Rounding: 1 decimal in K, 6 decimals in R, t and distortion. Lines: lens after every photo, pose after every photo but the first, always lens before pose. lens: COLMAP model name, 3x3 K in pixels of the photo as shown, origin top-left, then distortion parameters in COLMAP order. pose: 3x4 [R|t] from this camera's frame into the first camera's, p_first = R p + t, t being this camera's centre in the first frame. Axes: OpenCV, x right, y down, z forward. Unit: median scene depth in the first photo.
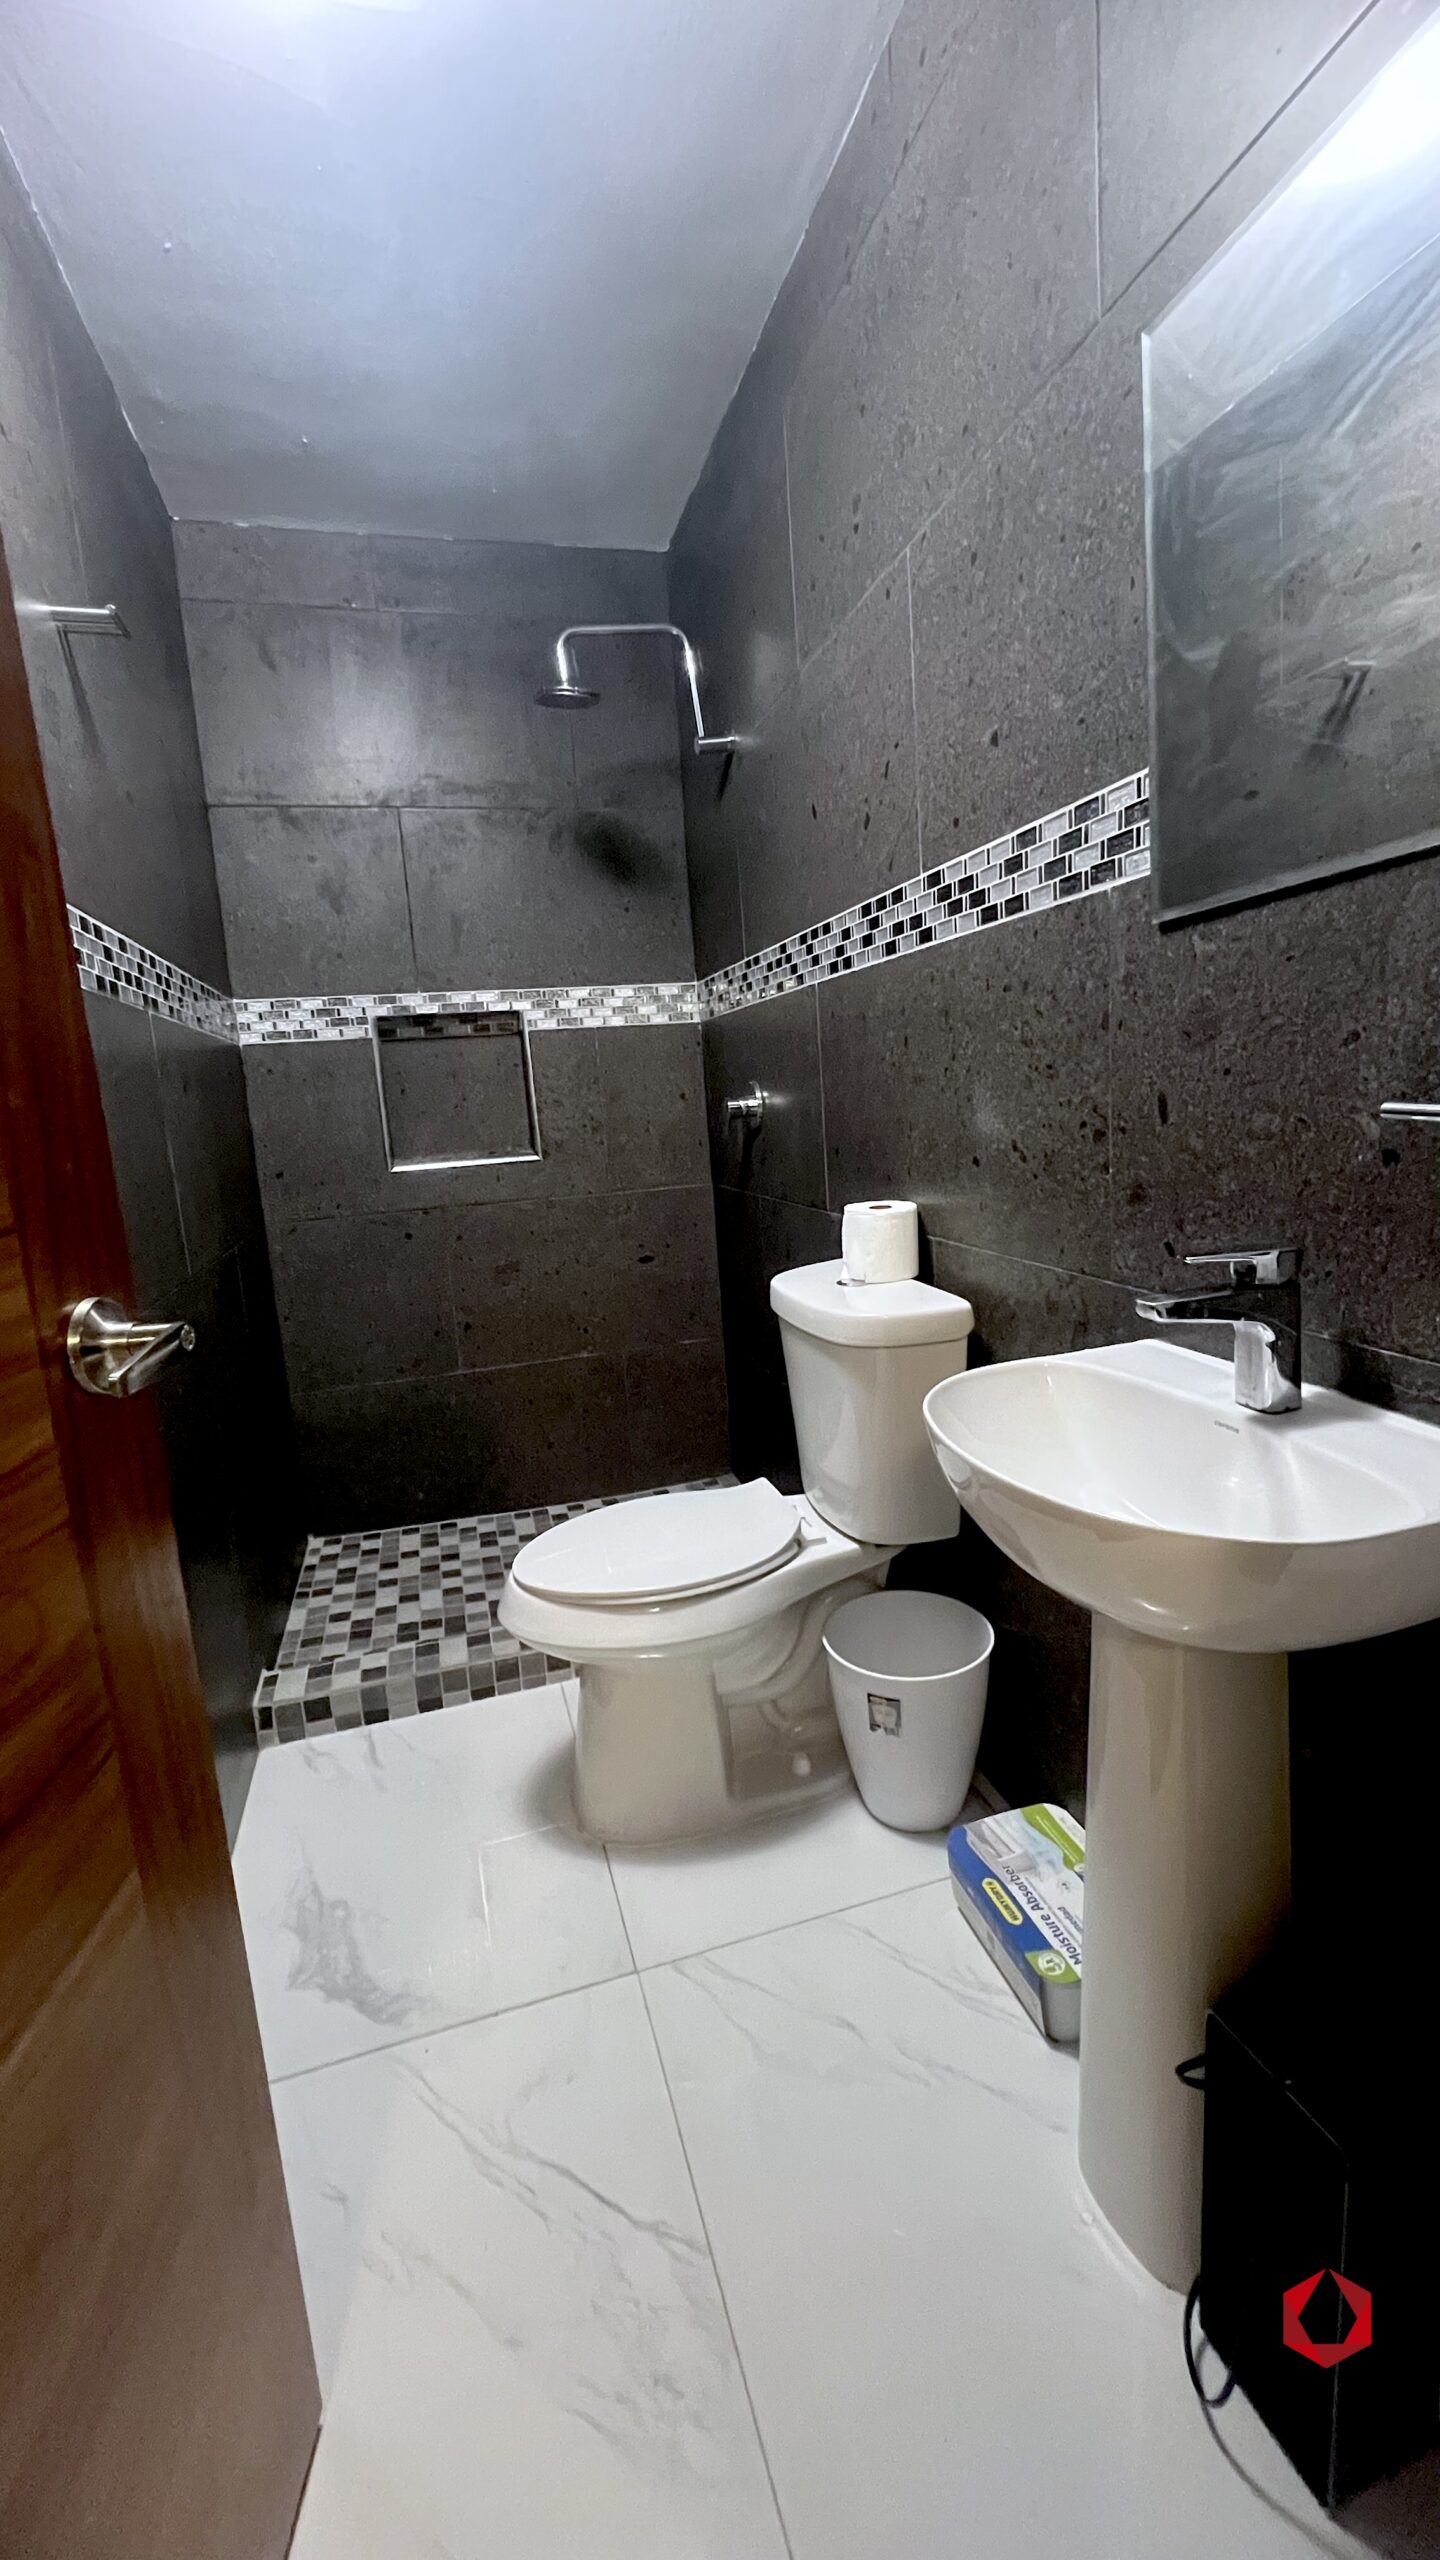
lens RADIAL K [[1028.7, 0, 718.6], [0, 1028.7, 1270.9], [0, 0, 1]] dist [-0.003643, 0.001029]
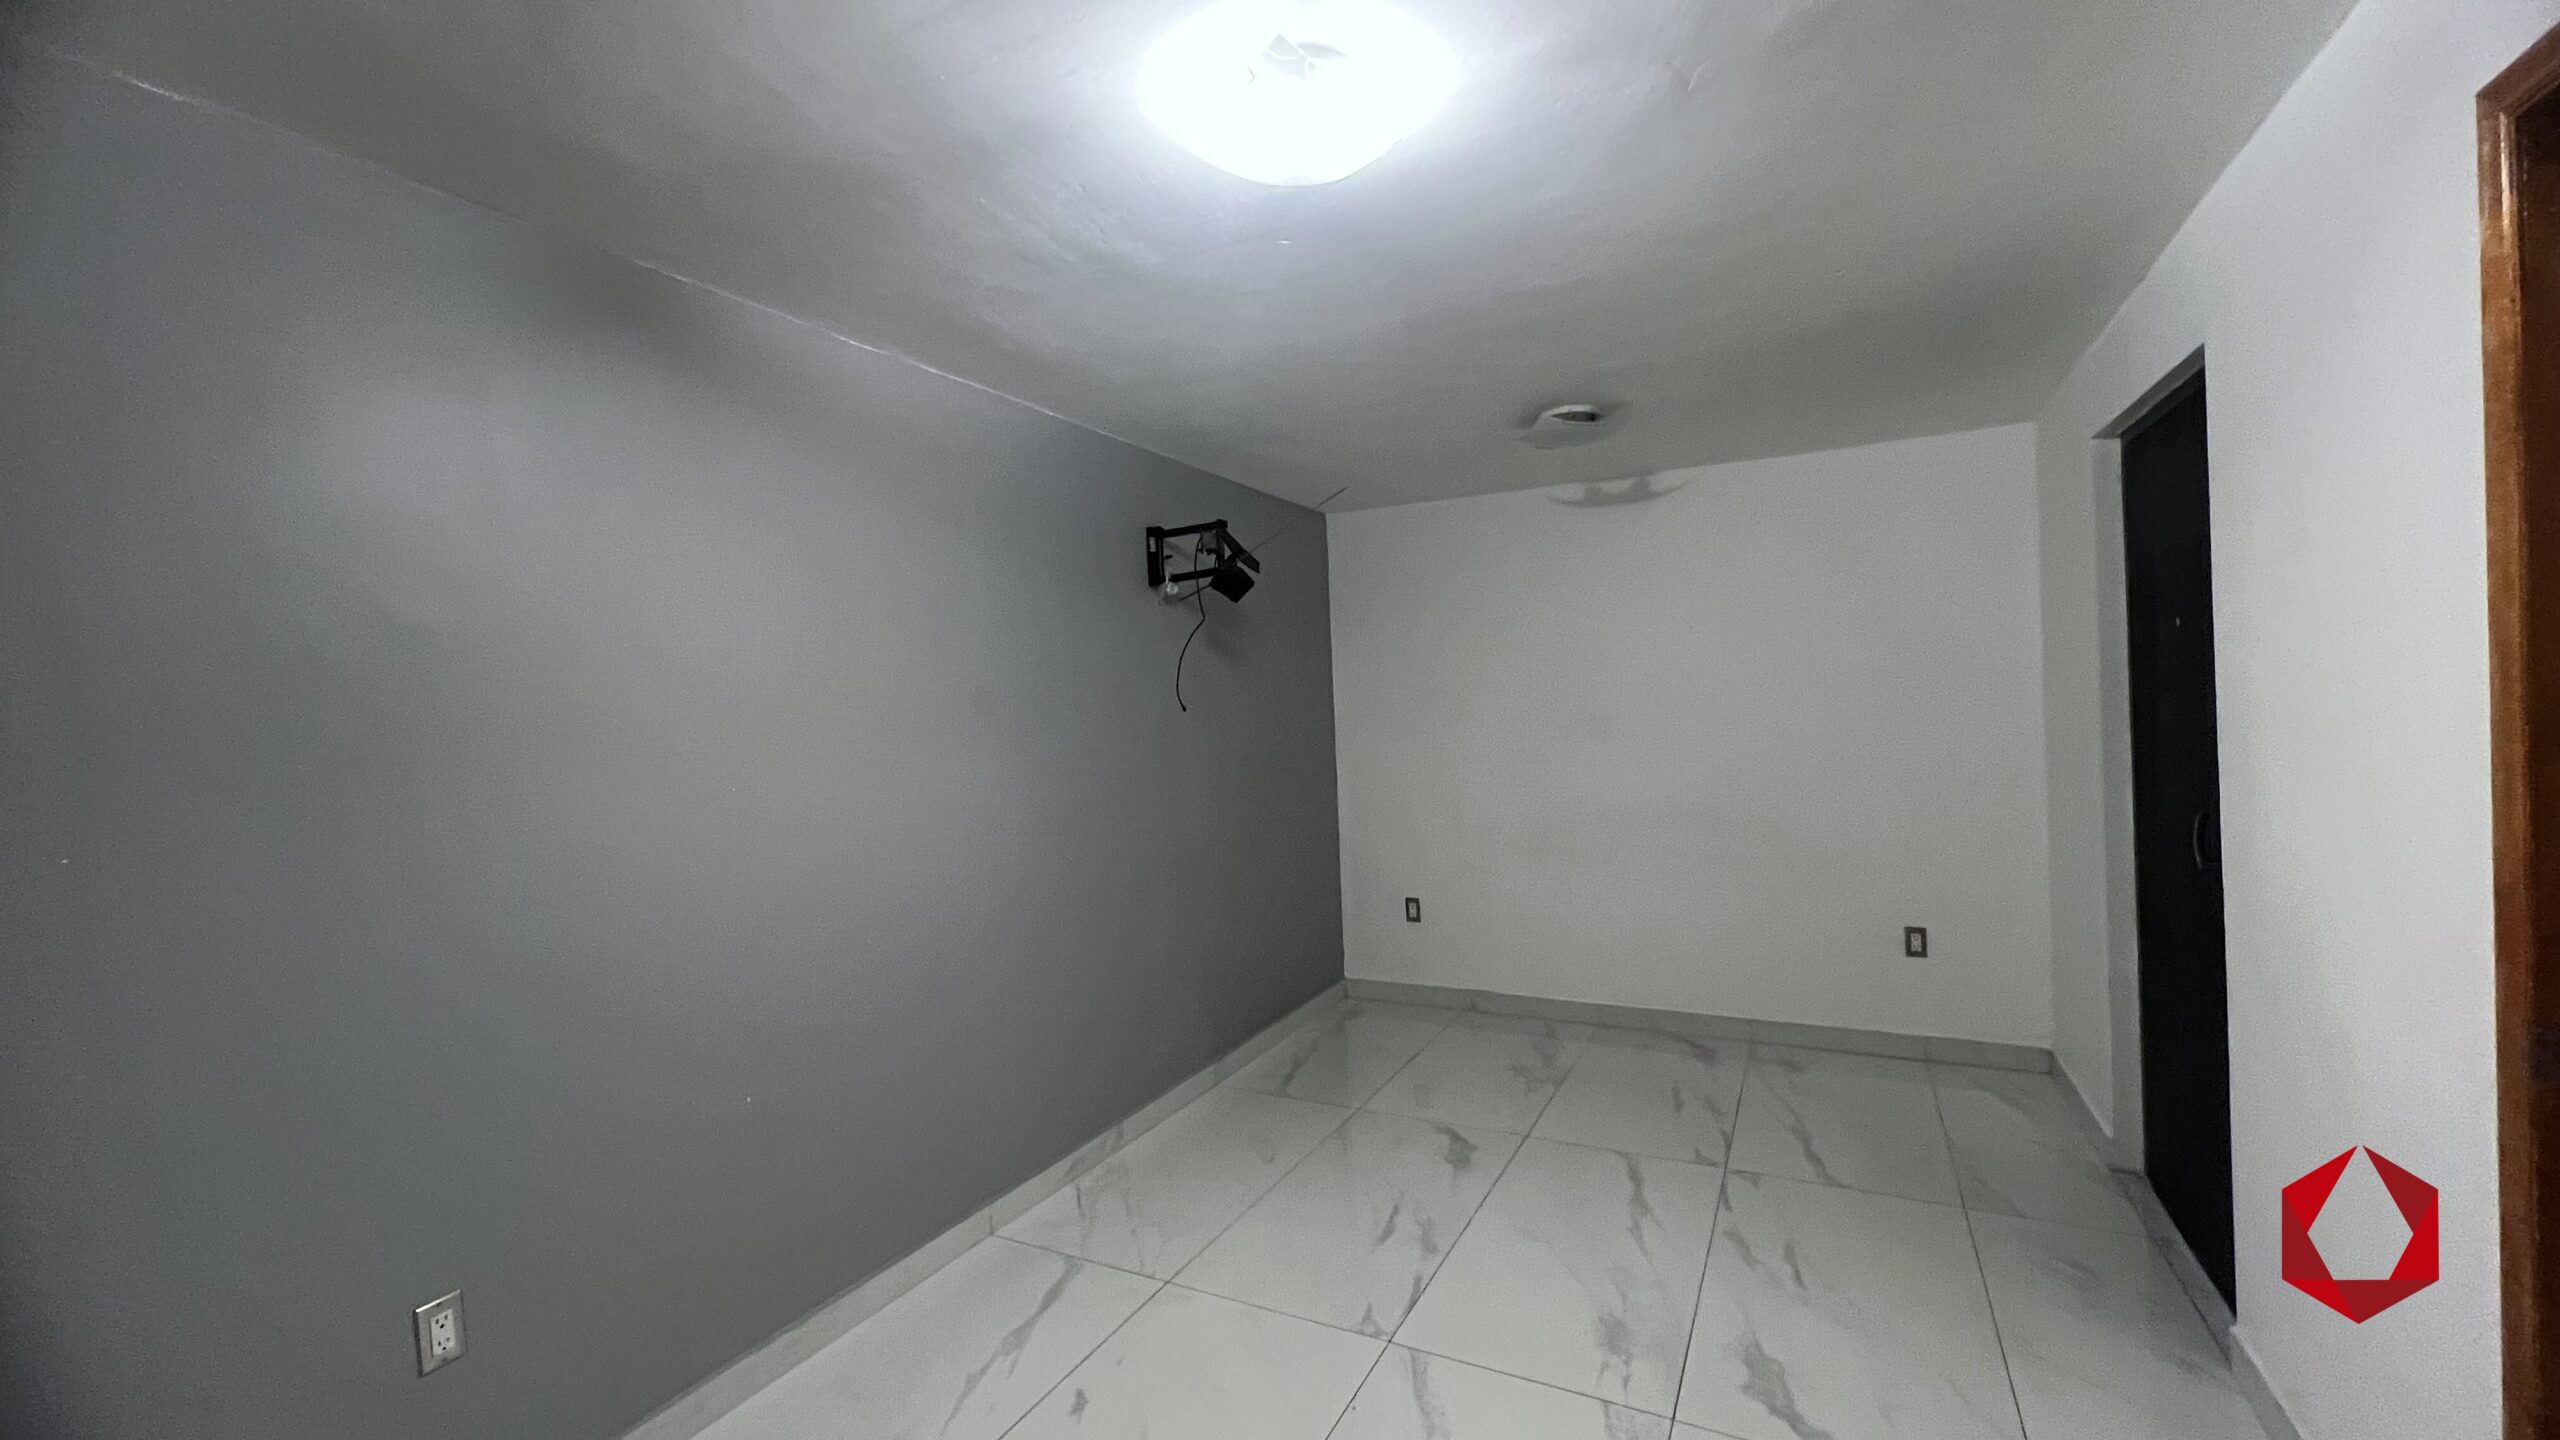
lens RADIAL K [[1035.8, 0, 1276.7], [0, 1035.8, 716.0], [0, 0, 1]] dist [-0.003489, -0.000149]
pose [[0.717391, 0.048361, -0.694990, 0.079720], [-0.145234, 0.986051, -0.081300, -0.033003], [0.681364, 0.159260, 0.714408, -0.636161]]
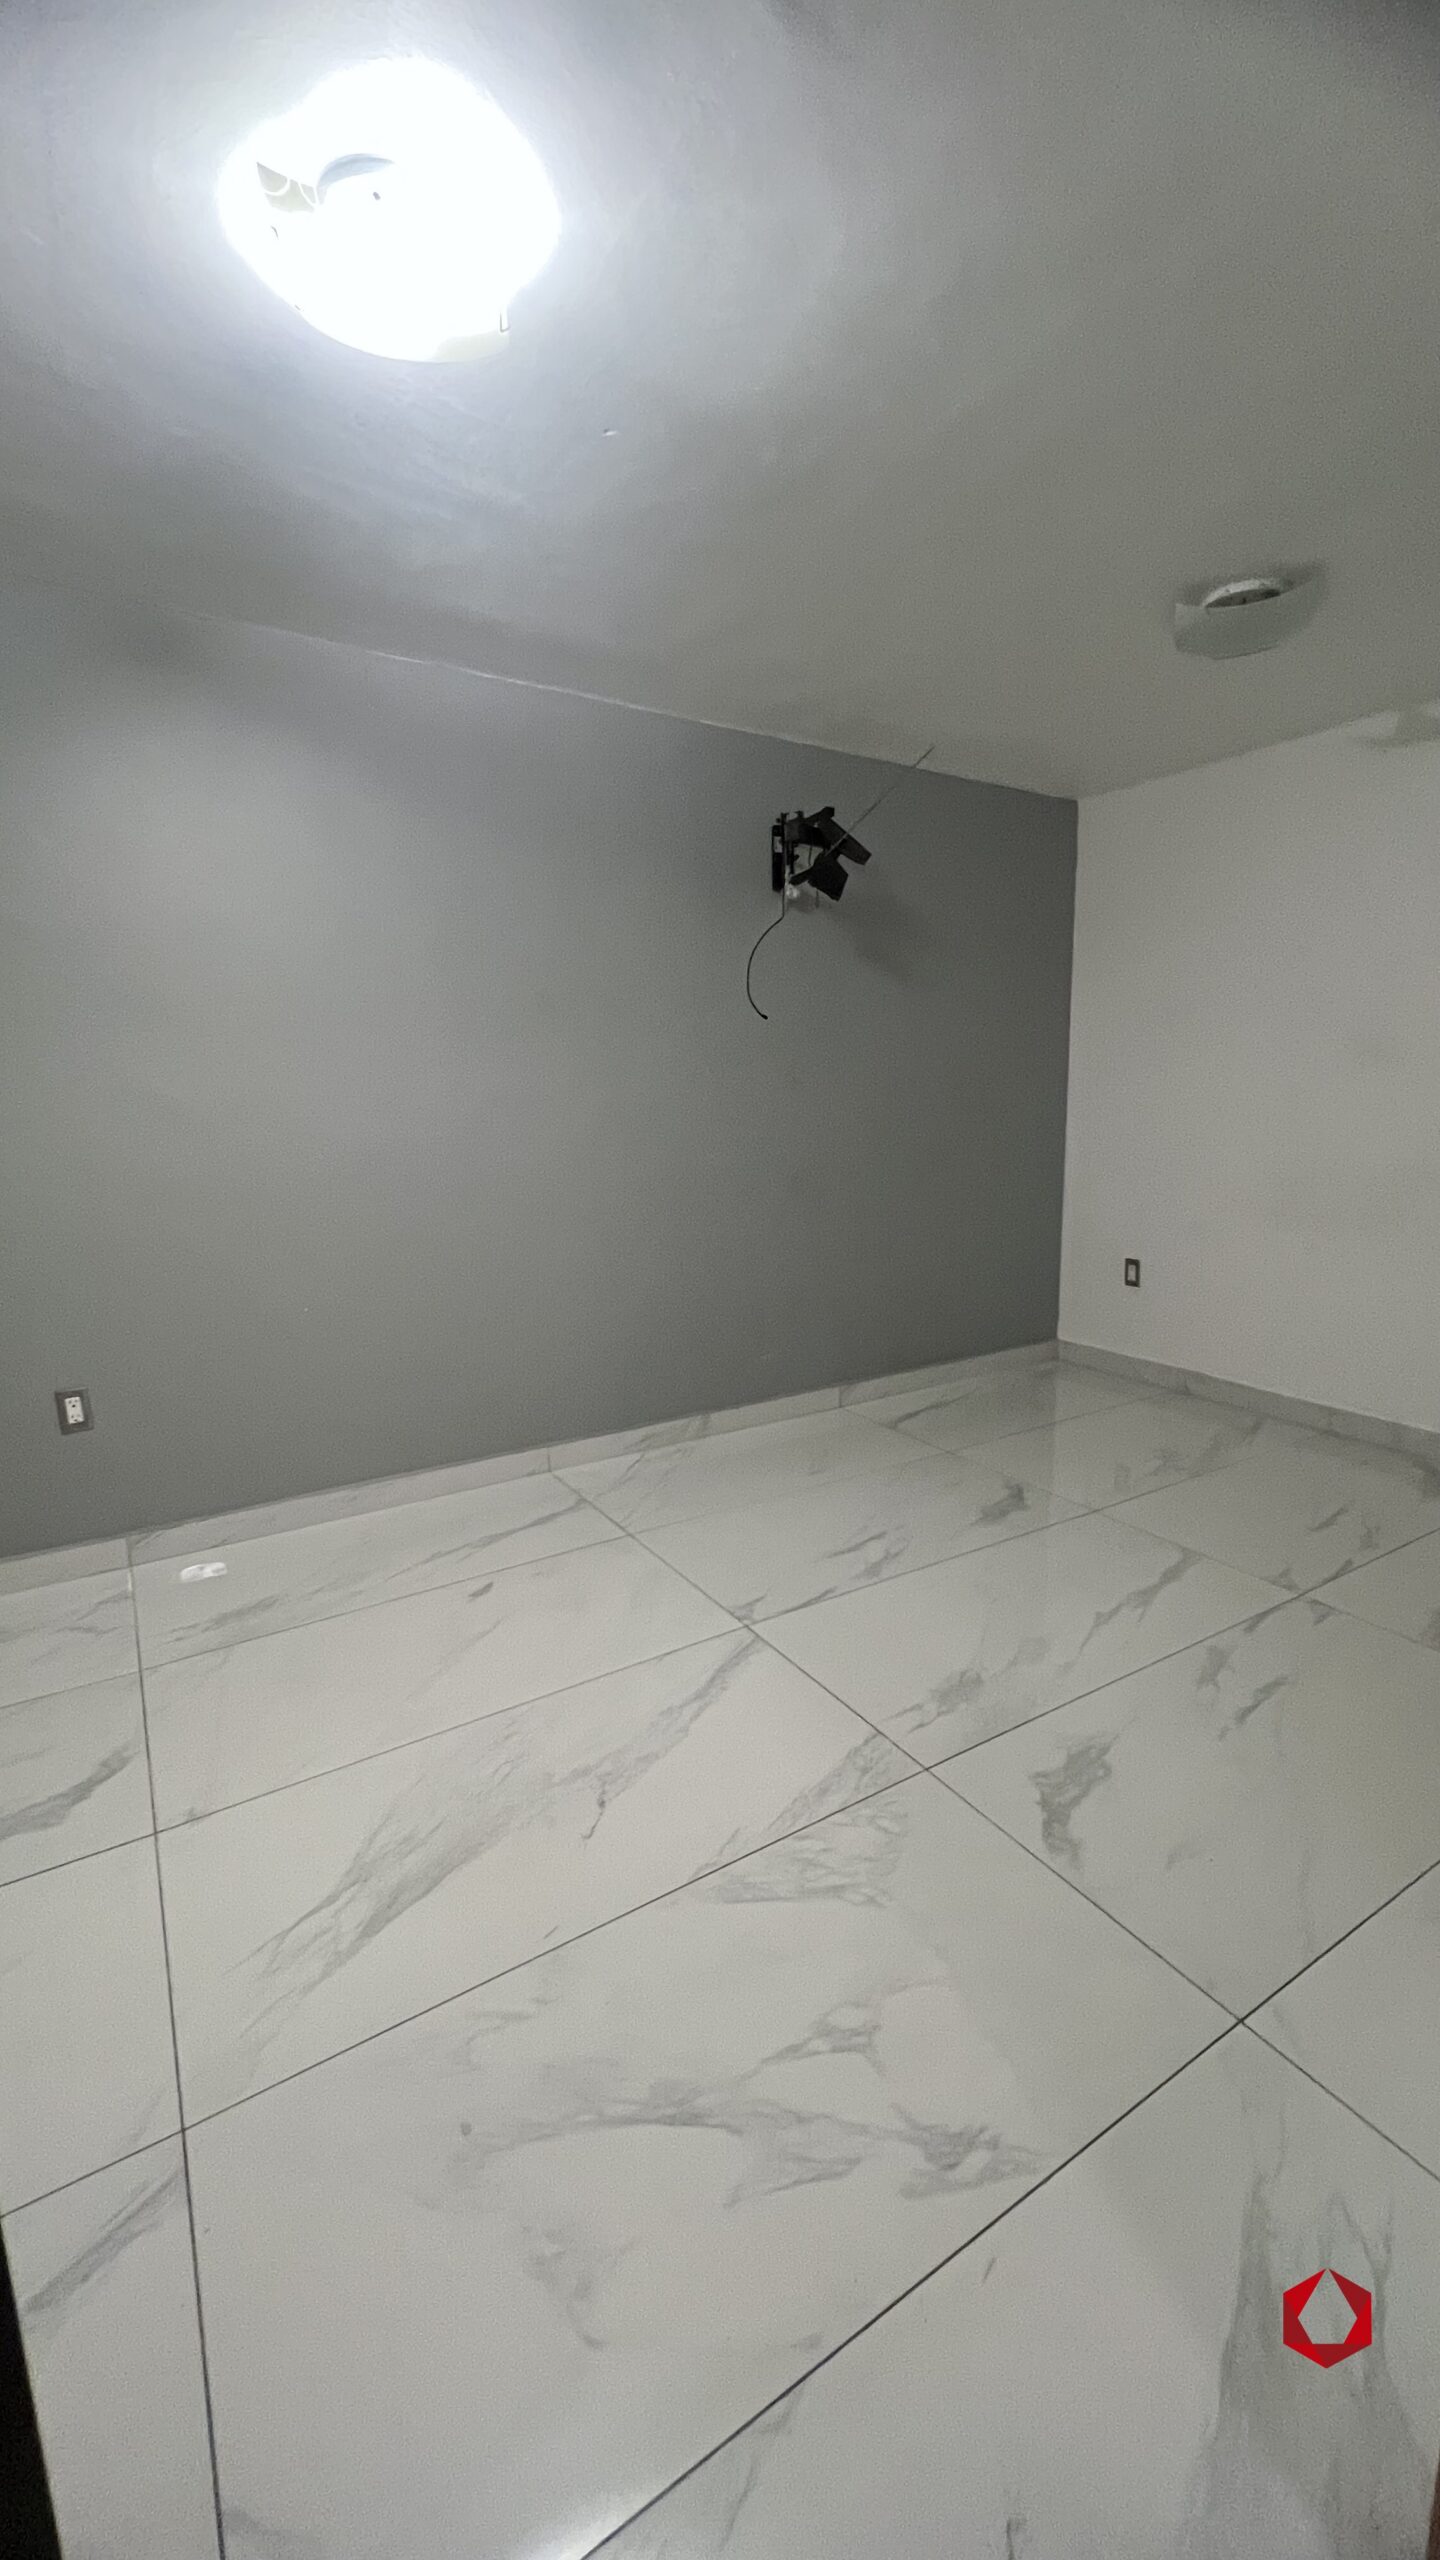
lens RADIAL K [[1028.7, 0, 718.8], [0, 1028.7, 1280.4], [0, 0, 1]] dist [-0.003643, 0.001029]
pose [[0.262640, 0.237370, -0.935241, 0.514527], [-0.190246, 0.962981, 0.190984, -0.063031], [0.945953, 0.127765, 0.298076, 0.174636]]
